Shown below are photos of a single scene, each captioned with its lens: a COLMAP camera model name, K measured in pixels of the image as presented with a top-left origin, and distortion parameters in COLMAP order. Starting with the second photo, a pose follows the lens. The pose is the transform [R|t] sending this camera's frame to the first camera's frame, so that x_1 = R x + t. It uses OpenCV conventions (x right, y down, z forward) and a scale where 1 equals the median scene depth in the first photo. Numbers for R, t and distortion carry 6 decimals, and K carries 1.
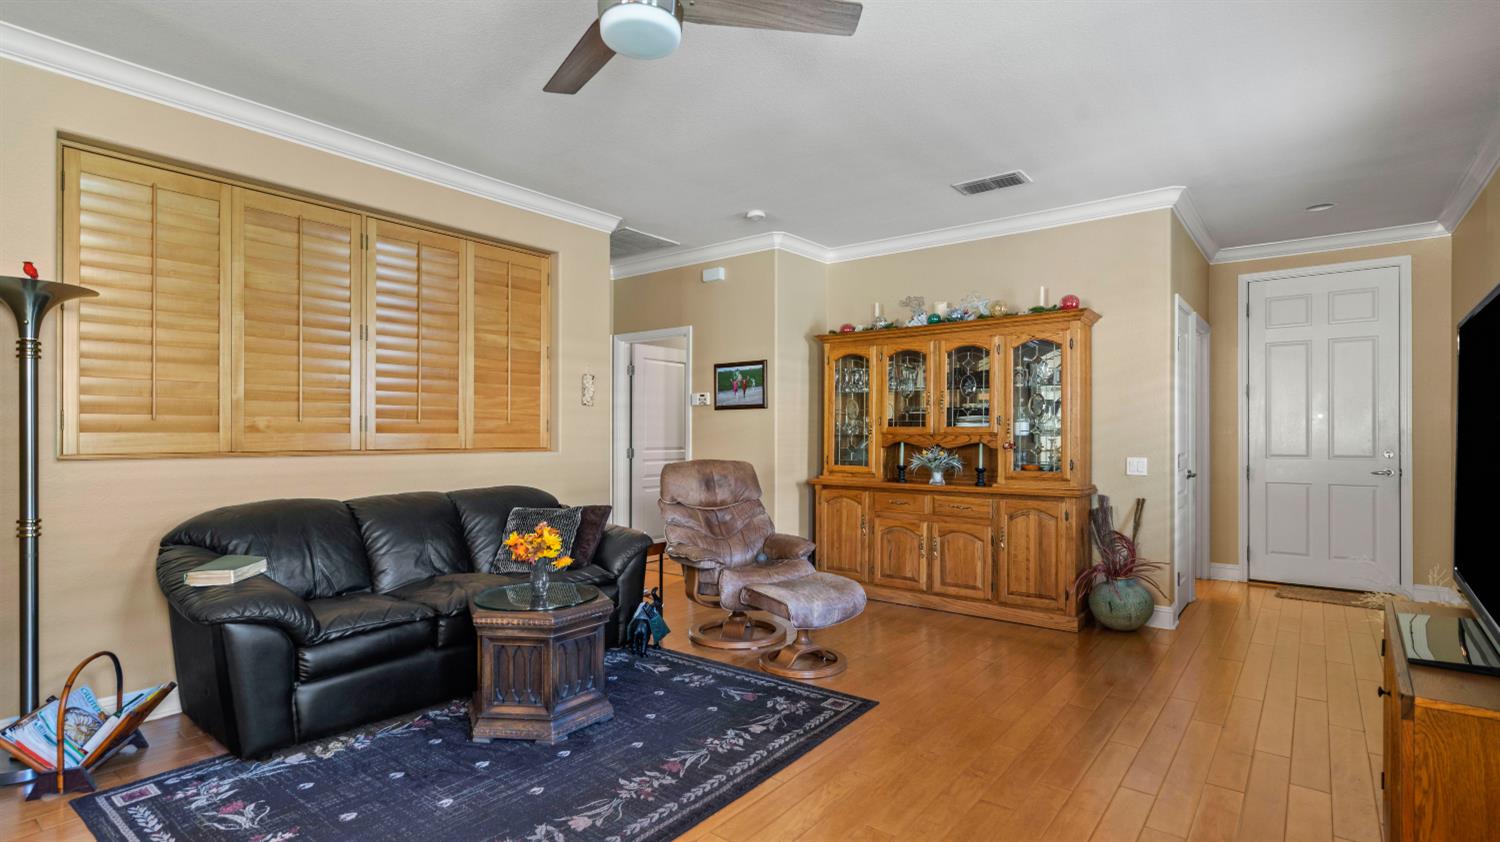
lens RADIAL K [[724.7, 0, 737.9], [0, 724.7, 432.8], [0, 0, 1]] dist [-0.005321, 0.004737]
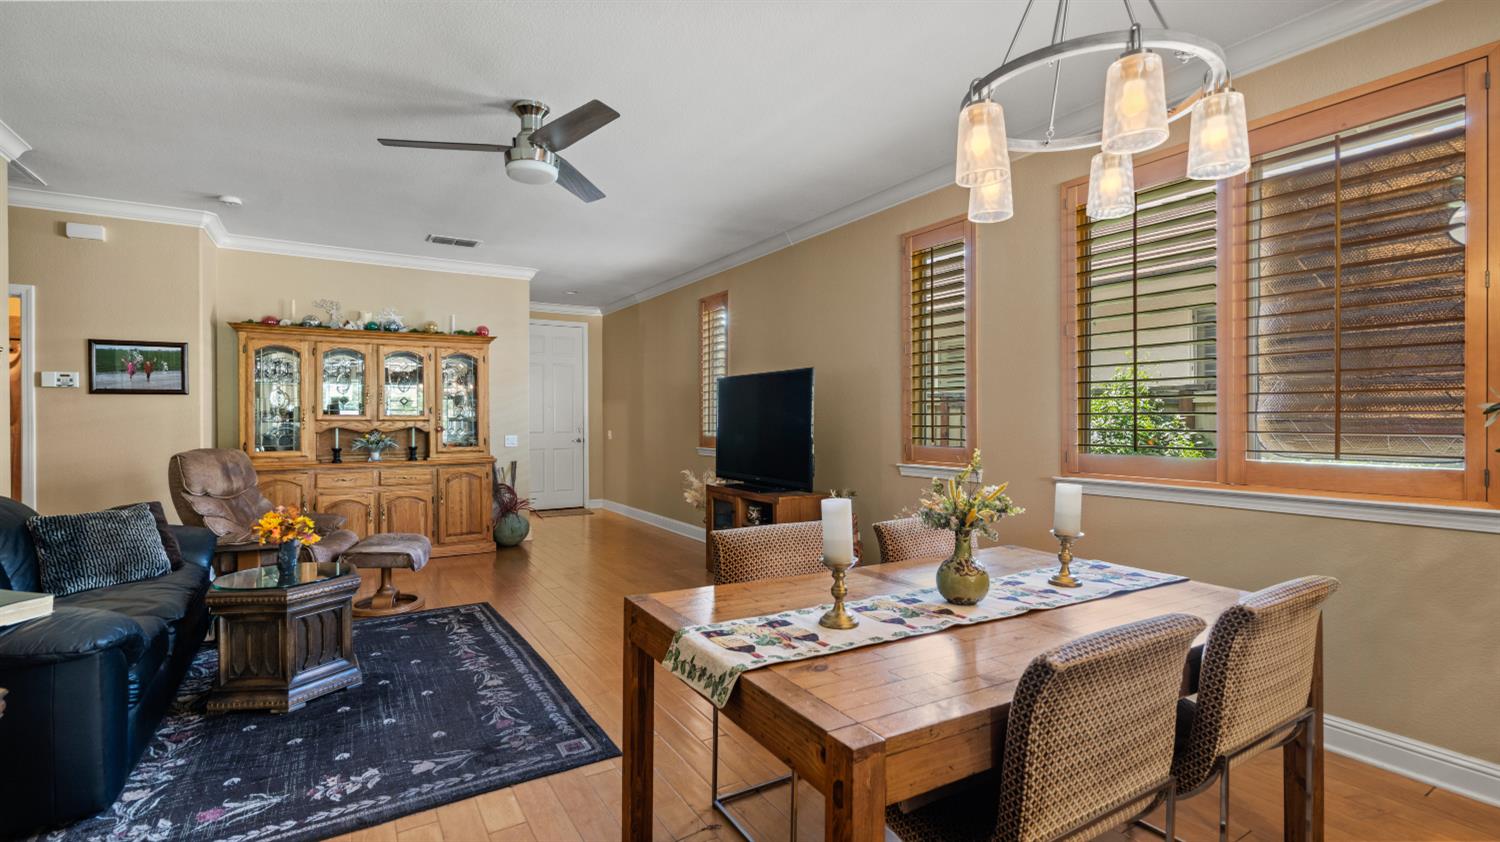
lens RADIAL K [[682.1, 0, 752.4], [0, 682.1, 424.9], [0, 0, 1]] dist [-0.003922, -0.000080]
pose [[0.340813, -0.011218, 0.940064, -0.719561], [0.002801, 0.999936, 0.010917, -0.002443], [-0.940127, -0.001087, 0.340823, 0.012943]]
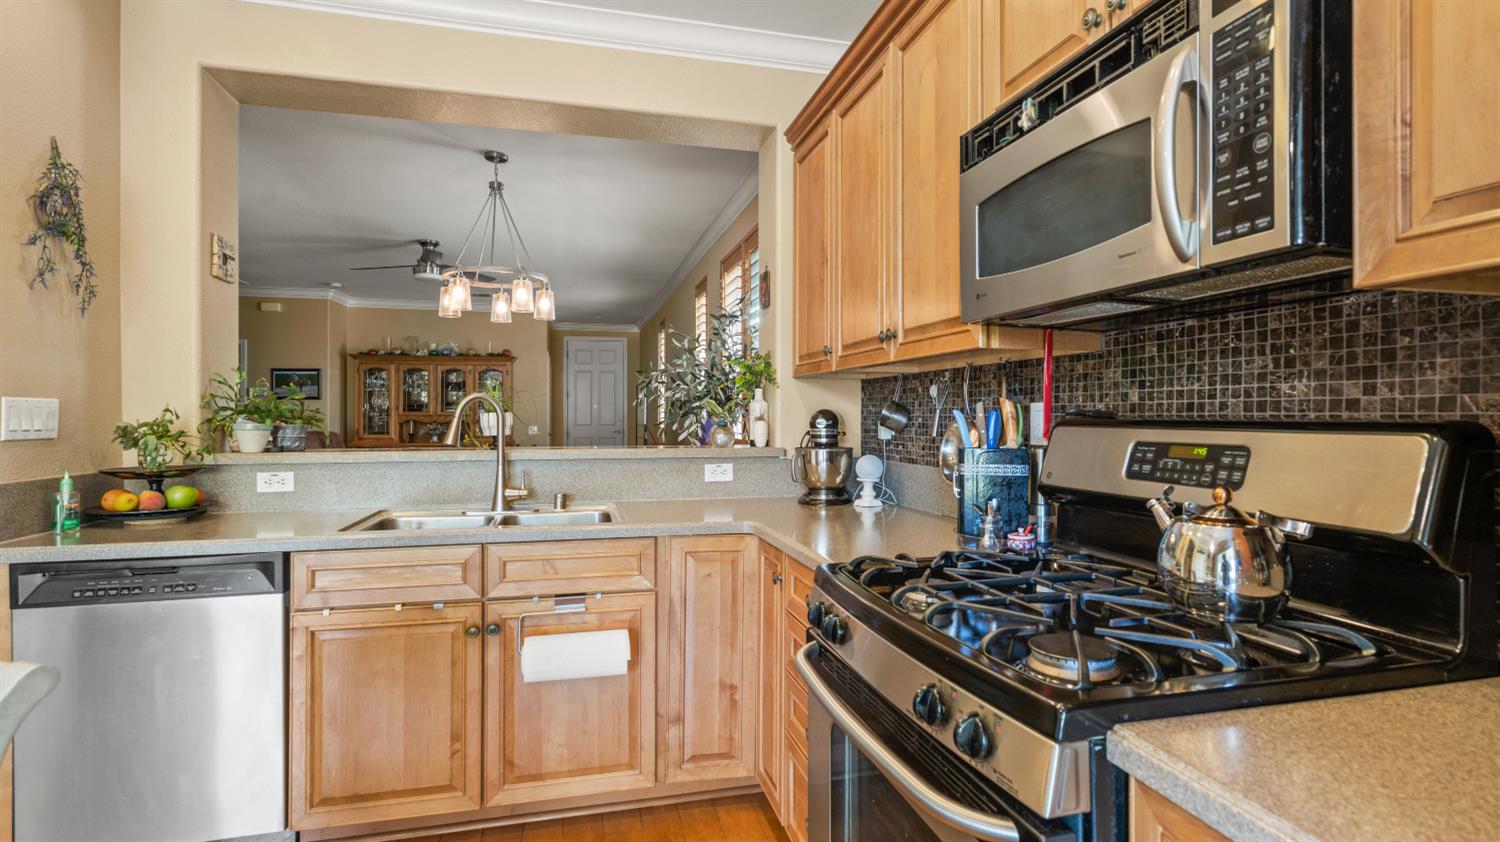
lens RADIAL K [[717.2, 0, 751.5], [0, 717.2, 411.4], [0, 0, 1]] dist [-0.003100, -0.000199]
pose [[0.603567, -0.000154, 0.797312, -0.841390], [0.003497, 0.999991, -0.002454, -0.001522], [-0.797304, 0.004269, 0.603563, -0.897400]]
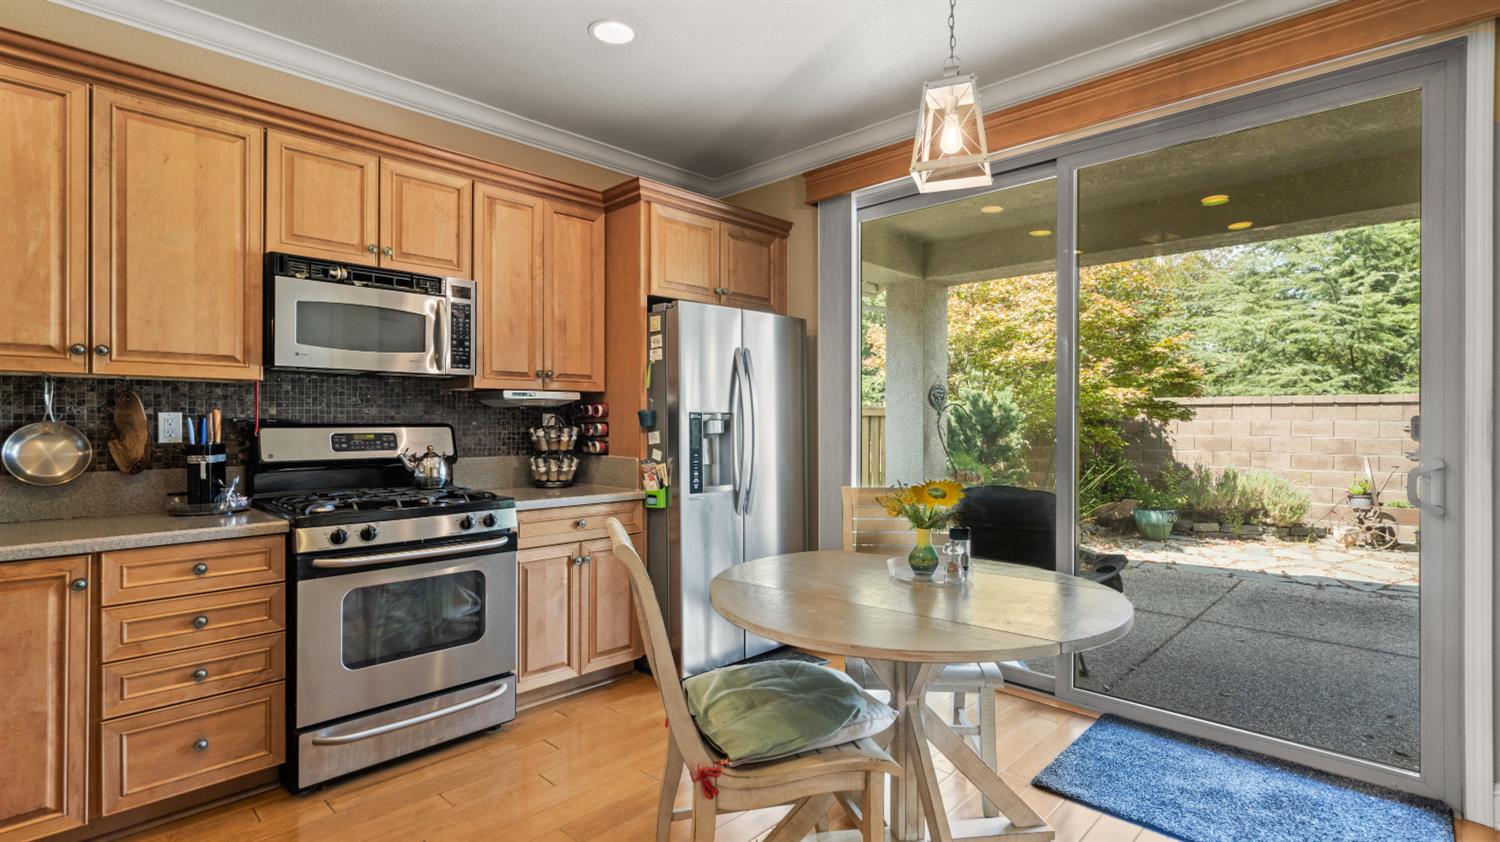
lens RADIAL K [[724.7, 0, 761.5], [0, 724.7, 420.7], [0, 0, 1]] dist [-0.005321, 0.004737]
pose [[-0.996357, -0.004564, 0.085158, -0.944799], [-0.004415, 0.999988, 0.001930, -0.003804], [-0.085166, 0.001547, -0.996366, -0.194500]]
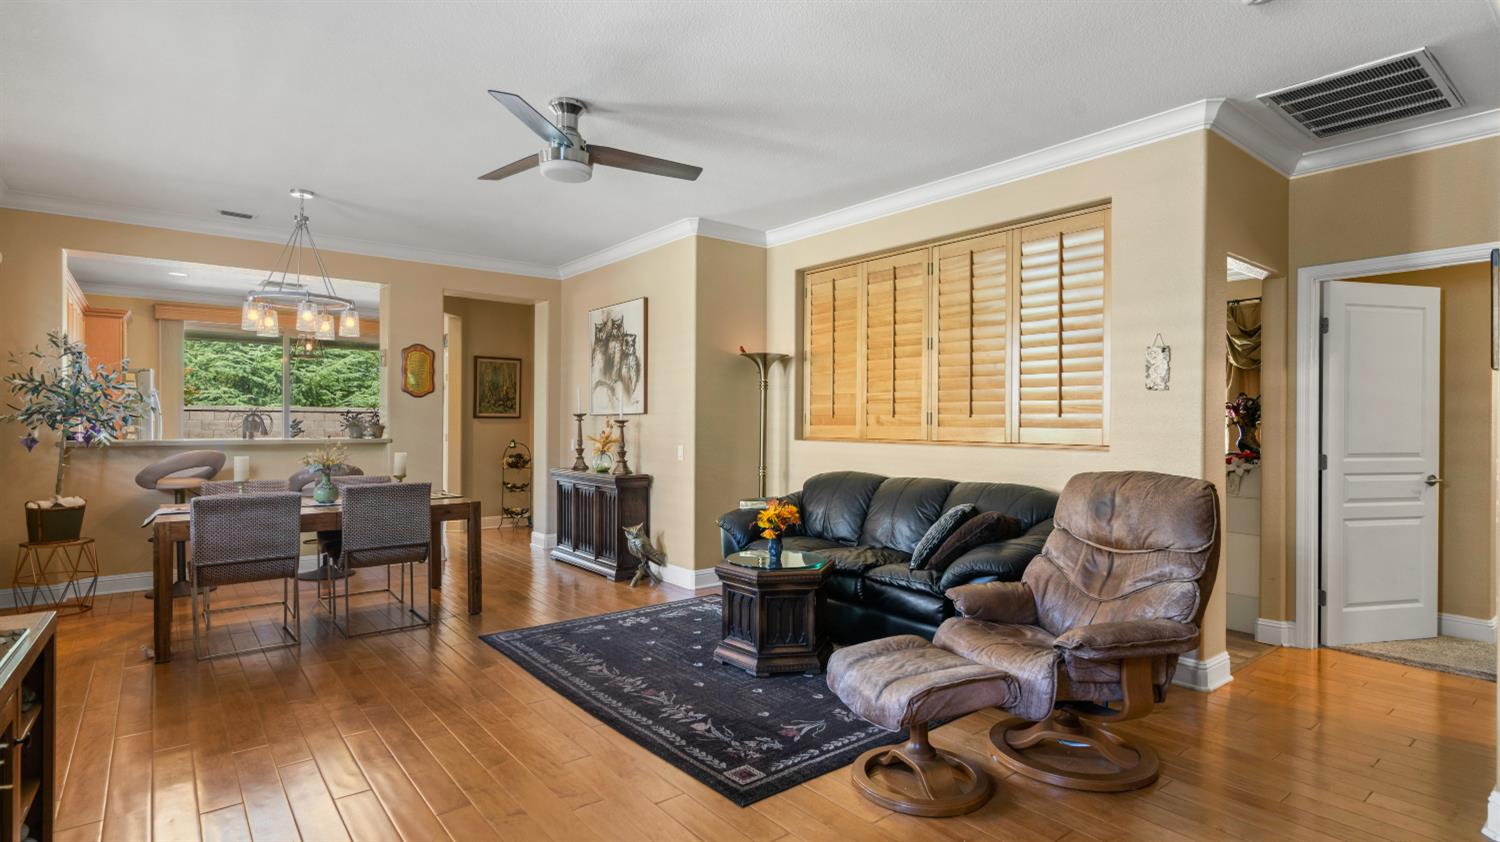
lens RADIAL K [[724.7, 0, 784.9], [0, 724.7, 439.3], [0, 0, 1]] dist [-0.005321, 0.004737]
pose [[-0.179609, 0.019459, -0.983546, 0.682791], [-0.005413, 0.999770, 0.020768, -0.002062], [0.983723, 0.009054, -0.179462, 0.907212]]
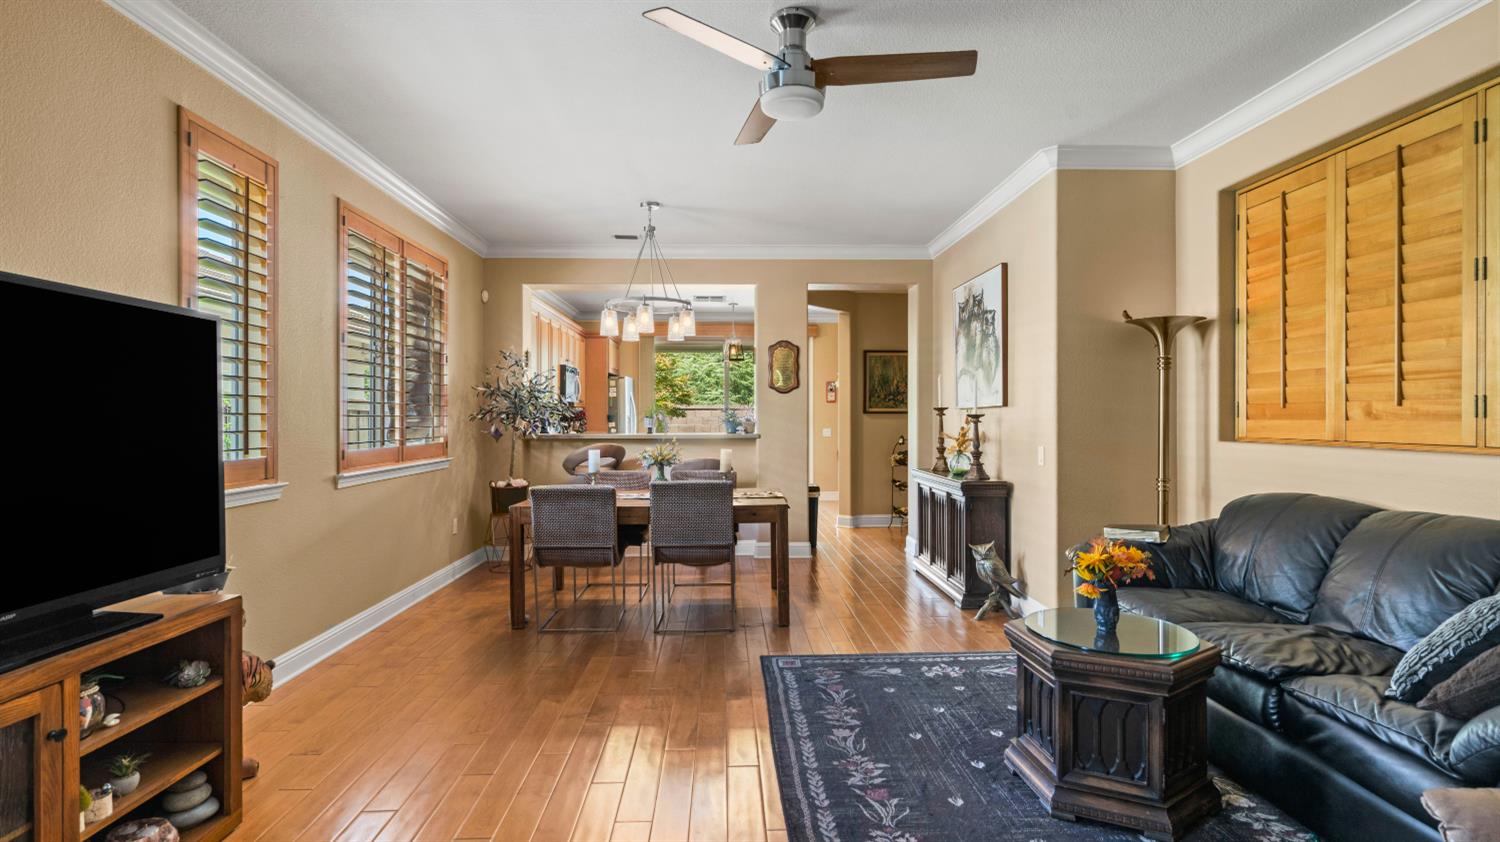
lens RADIAL K [[724.7, 0, 756.3], [0, 724.7, 416.0], [0, 0, 1]] dist [-0.005321, 0.004737]
pose [[-0.751208, -0.001258, -0.660065, 0.384680], [0.000490, 0.999997, -0.002463, -0.002638], [0.660066, -0.002174, -0.751205, 0.984235]]
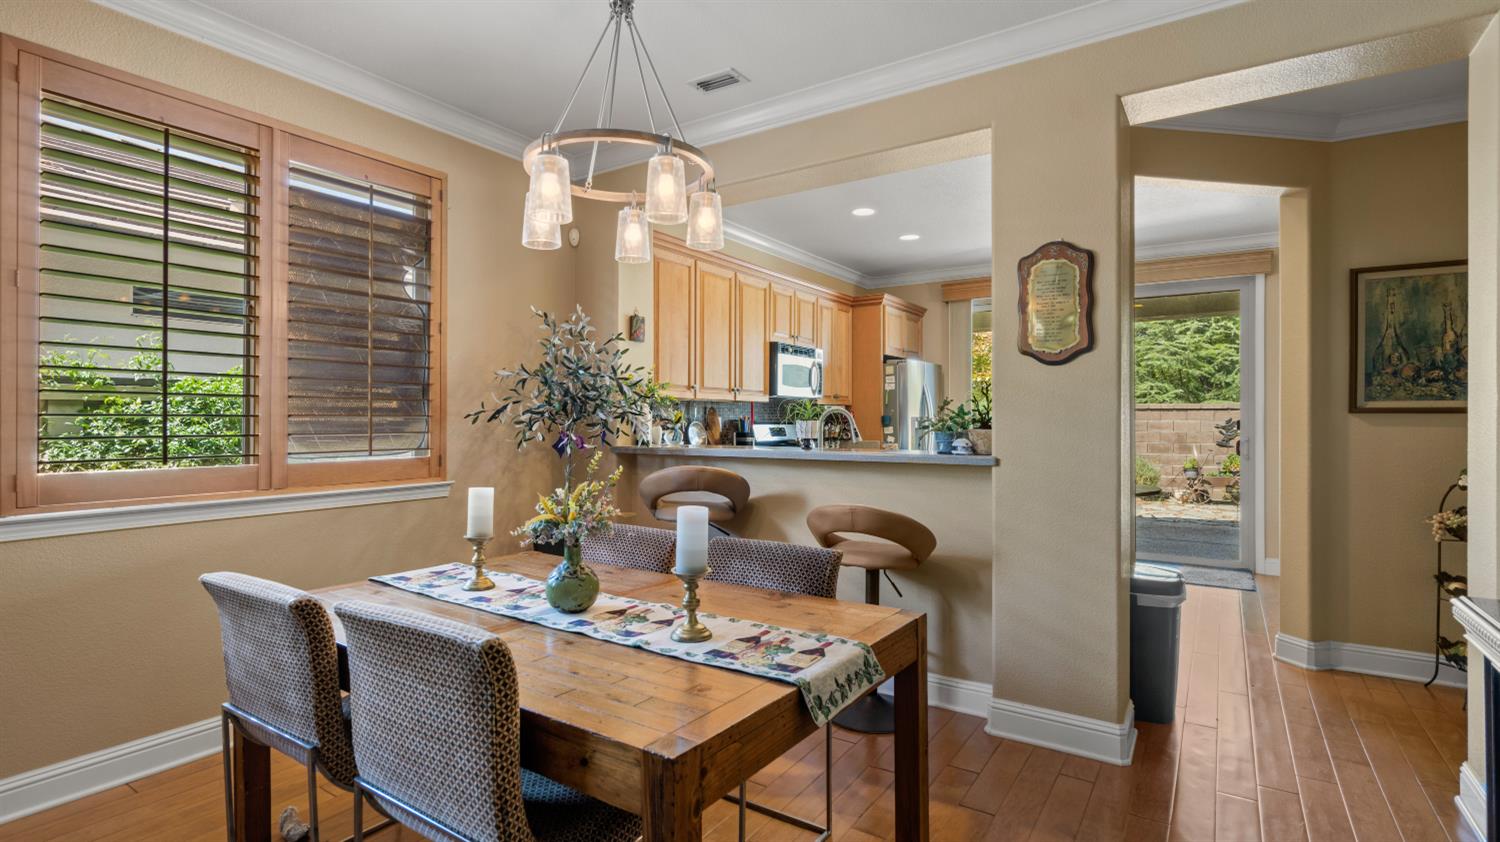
lens RADIAL K [[724.7, 0, 743.8], [0, 724.7, 419.8], [0, 0, 1]] dist [-0.005321, 0.004737]
pose [[-0.996258, -0.003861, -0.086339, -0.318603], [-0.003849, 0.999993, -0.000300, -0.003026], [0.086339, 0.000033, -0.996266, 0.511675]]
